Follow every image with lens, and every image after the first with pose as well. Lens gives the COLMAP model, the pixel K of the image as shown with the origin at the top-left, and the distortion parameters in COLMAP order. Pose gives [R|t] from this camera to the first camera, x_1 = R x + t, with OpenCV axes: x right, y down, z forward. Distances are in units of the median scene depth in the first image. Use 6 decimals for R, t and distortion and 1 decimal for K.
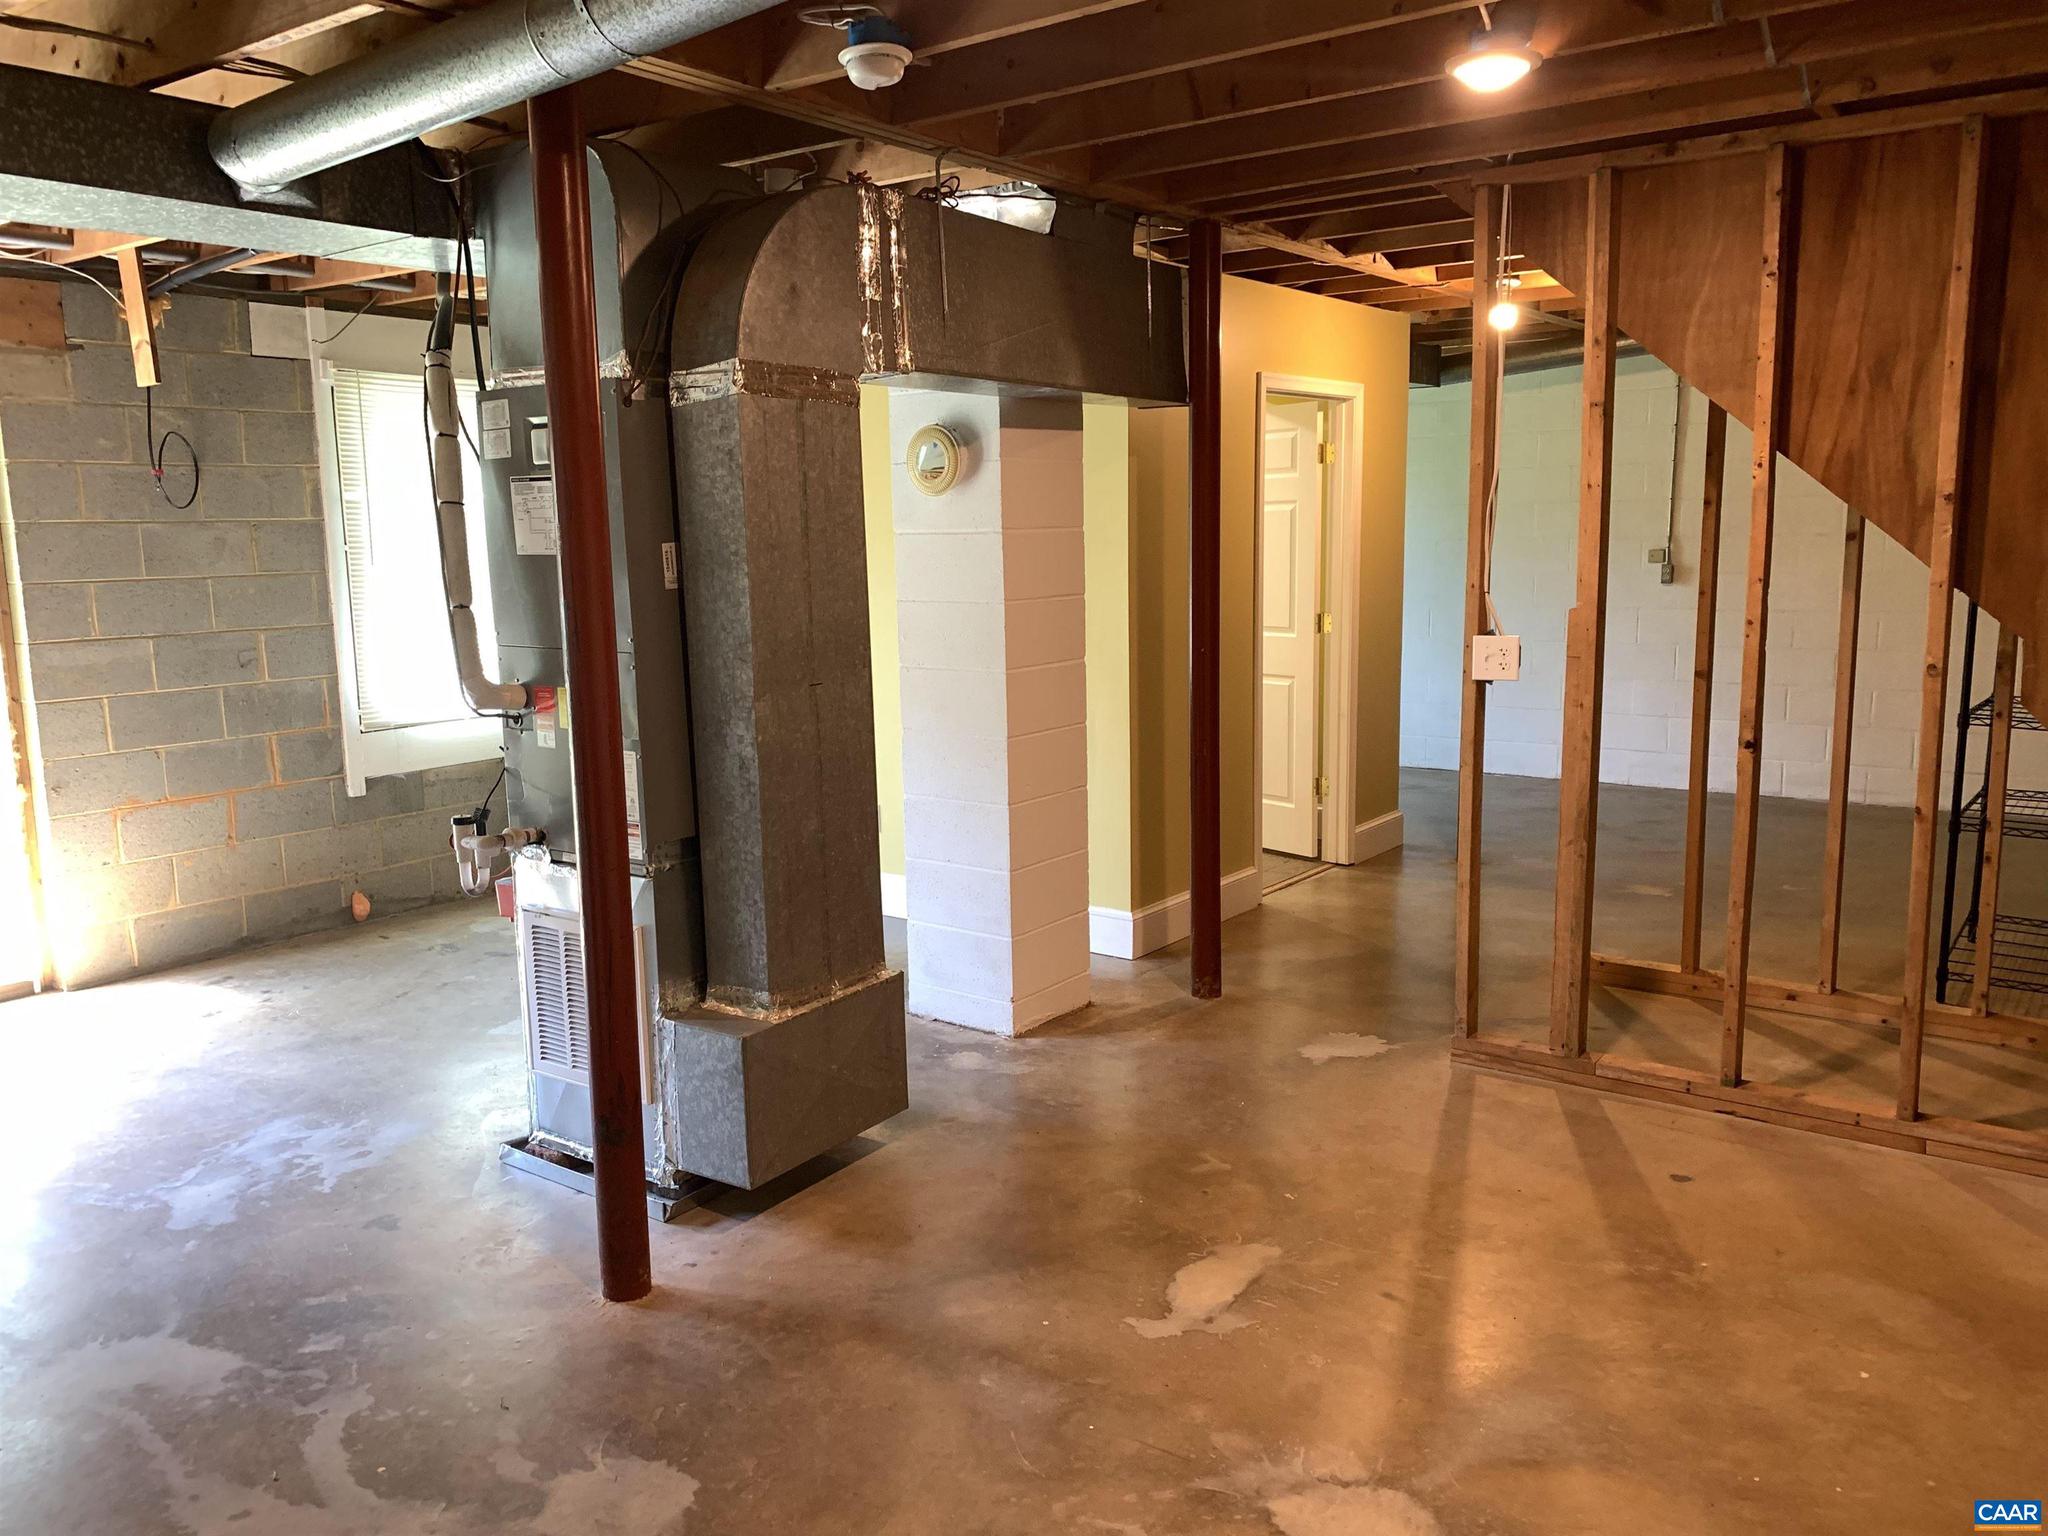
lens RADIAL K [[1614.0, 0, 989.8], [0, 1614.0, 771.6], [0, 0, 1]] dist [0.029184, -0.004977]
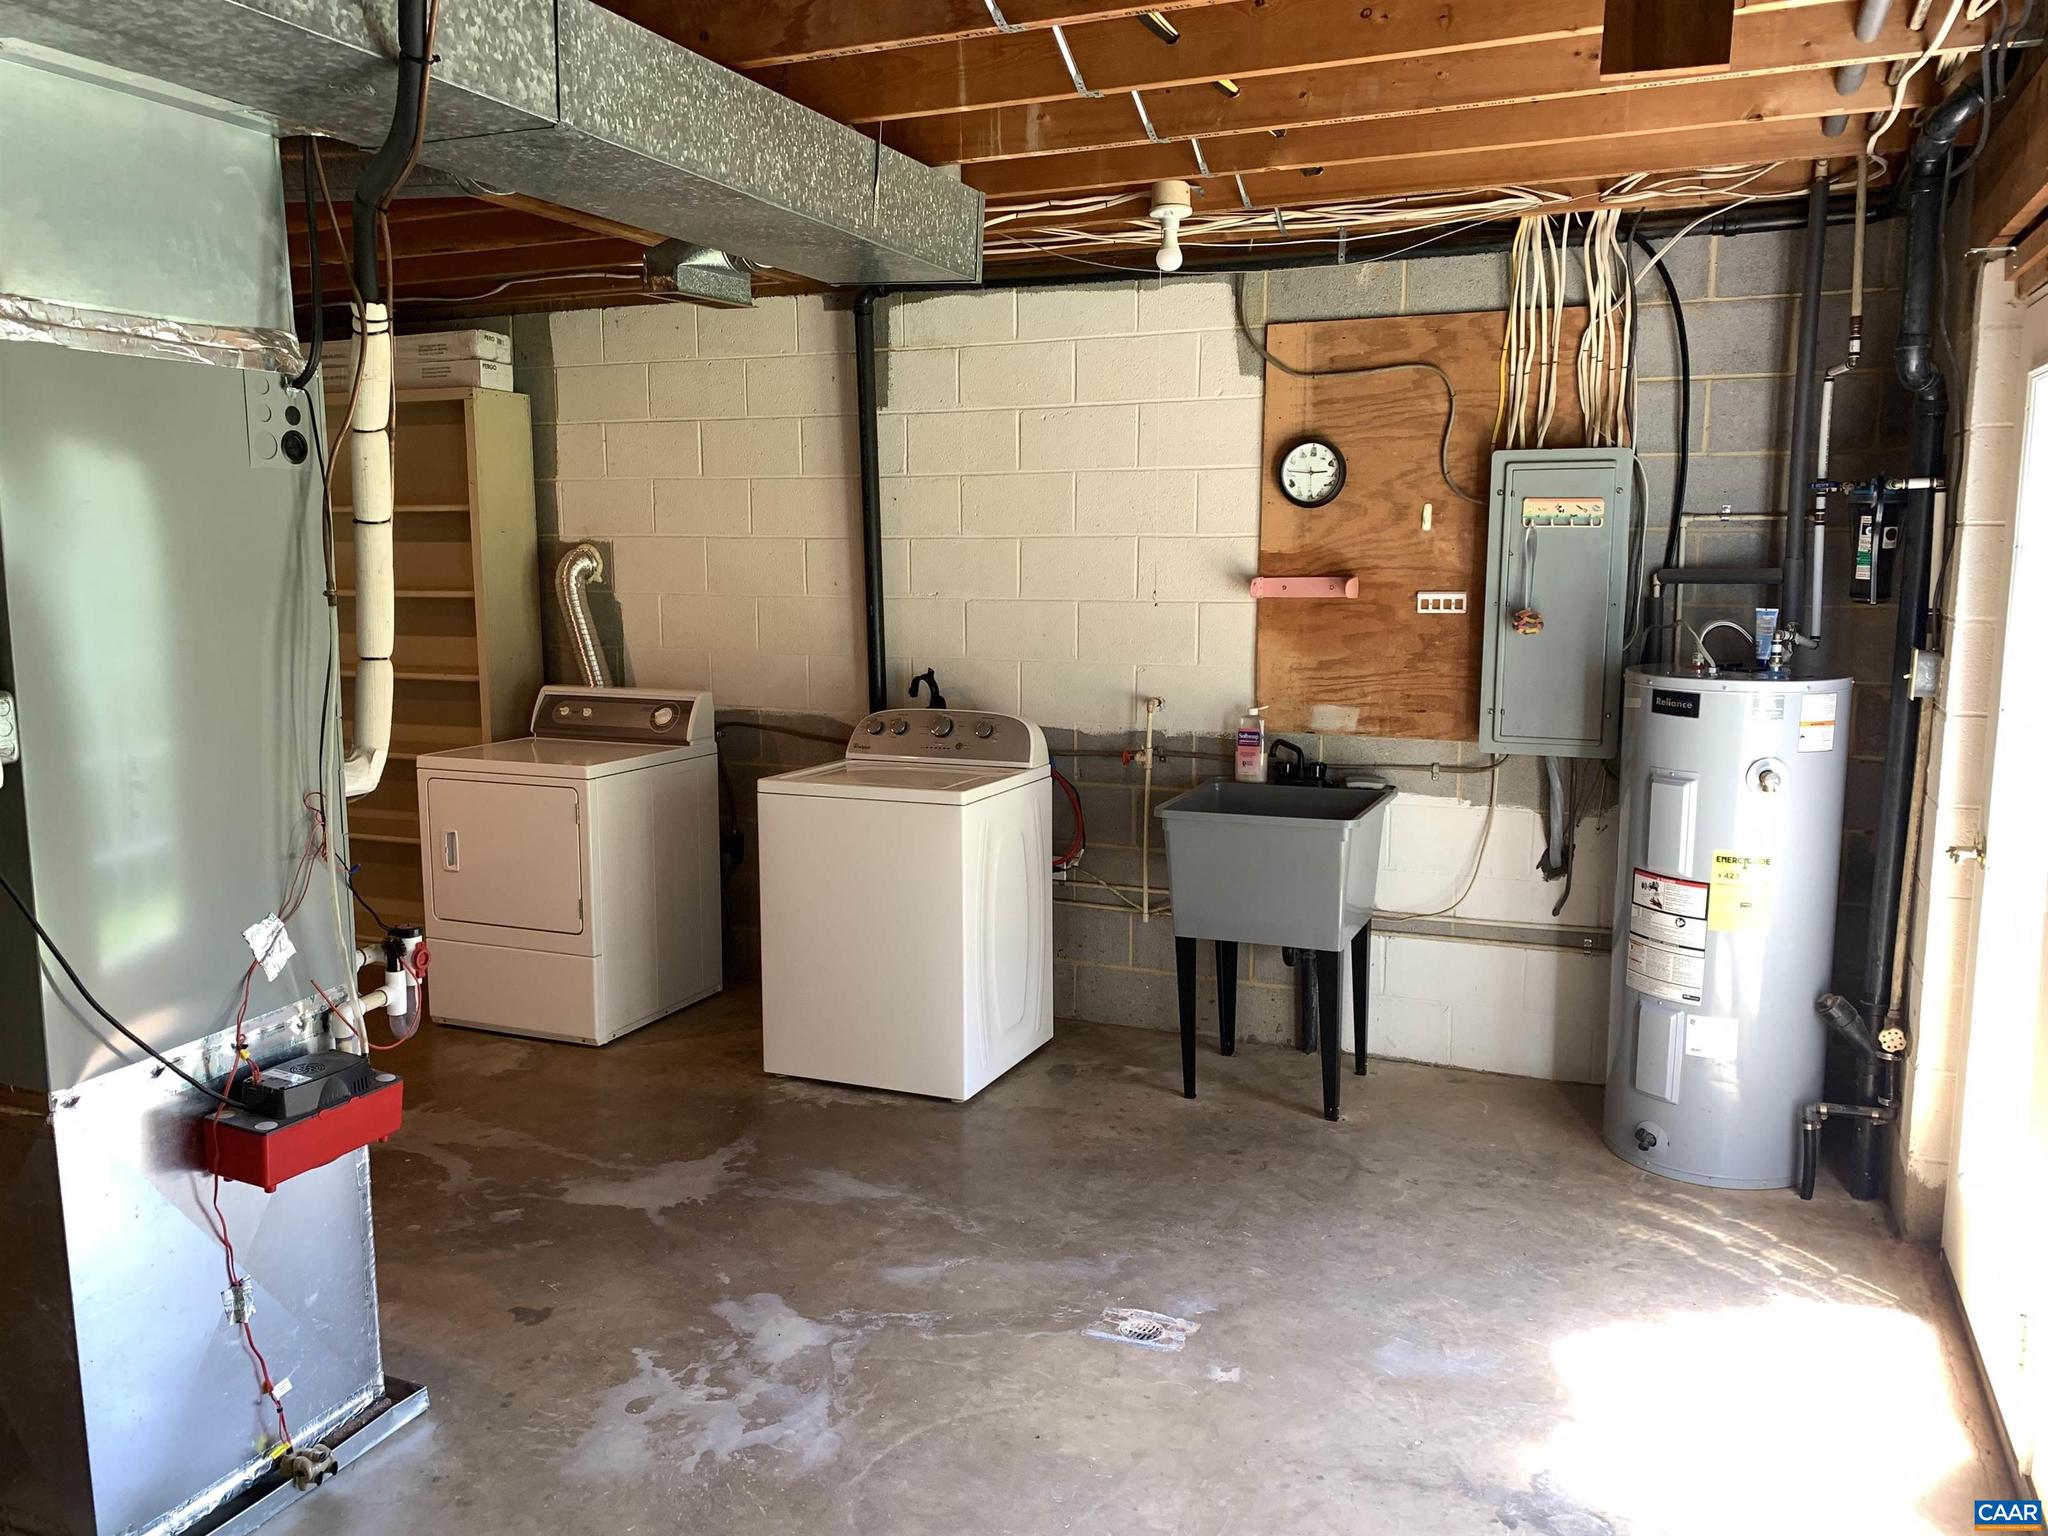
lens RADIAL K [[1614.0, 0, 989.8], [0, 1614.0, 771.6], [0, 0, 1]] dist [0.029184, -0.004977]
pose [[-0.974774, 0.046268, -0.218347, -0.555547], [-0.018891, 0.957664, 0.287267, -0.344425], [0.222395, 0.284145, -0.932632, 2.290550]]
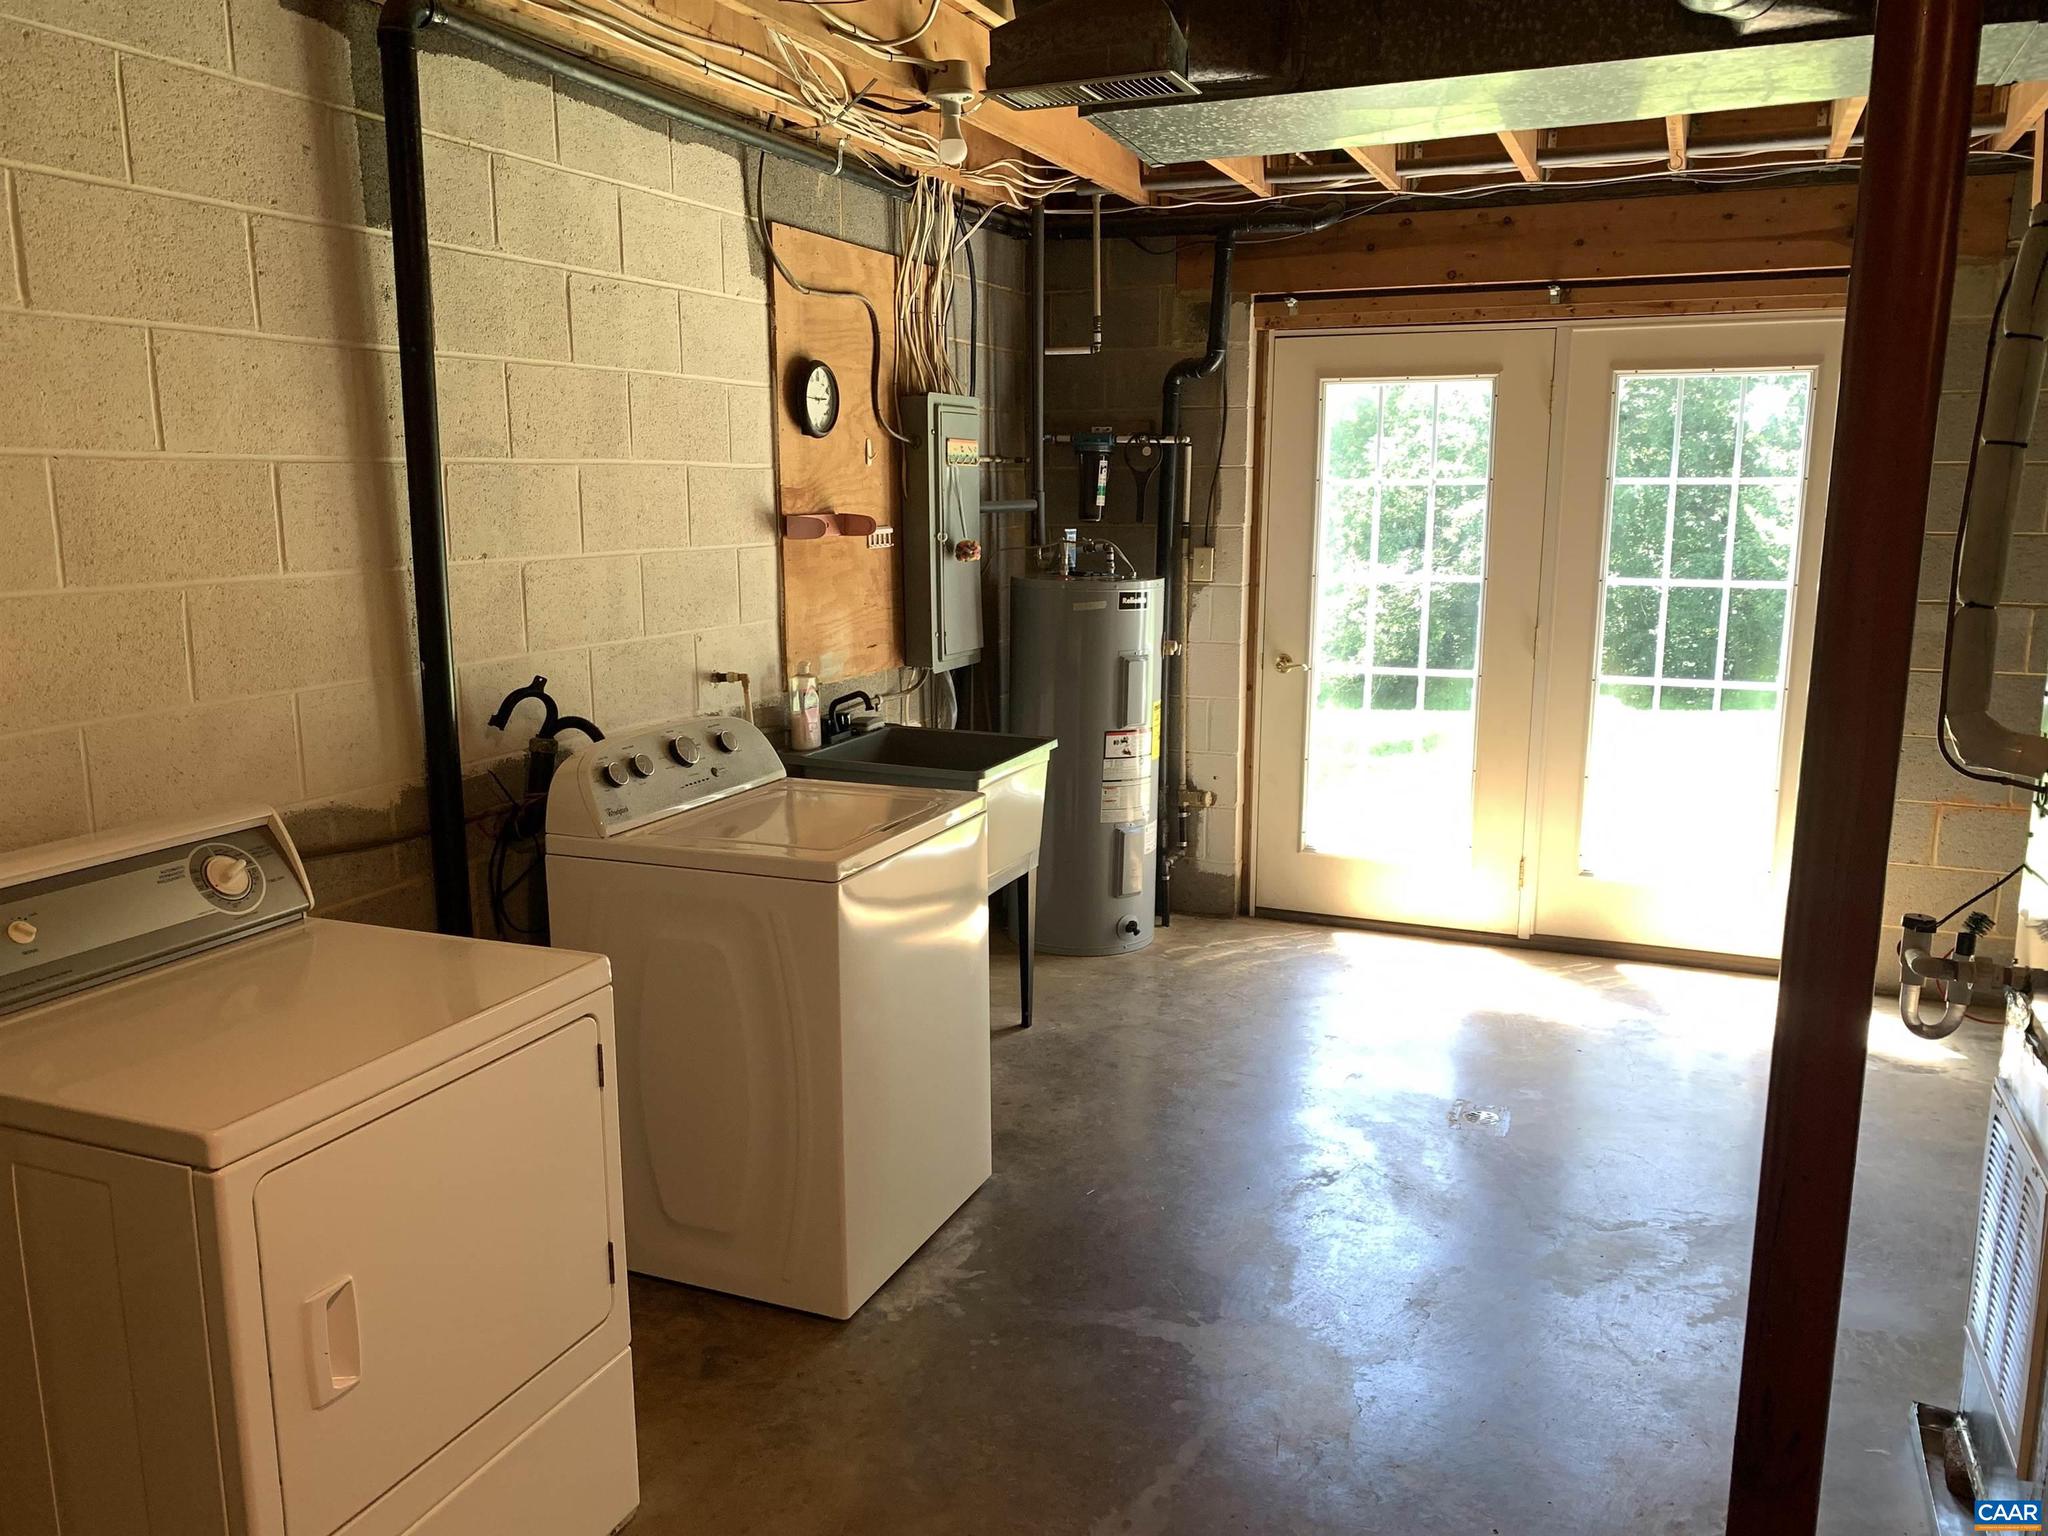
lens RADIAL K [[1578.9, 0, 1013.4], [0, 1578.9, 771.2], [0, 0, 1]] dist [0.091236, -0.112963]
pose [[0.250744, 0.191920, -0.948838, 0.253161], [-0.153212, 0.975665, 0.156858, -0.096808], [0.955852, 0.106042, 0.274046, 0.581908]]
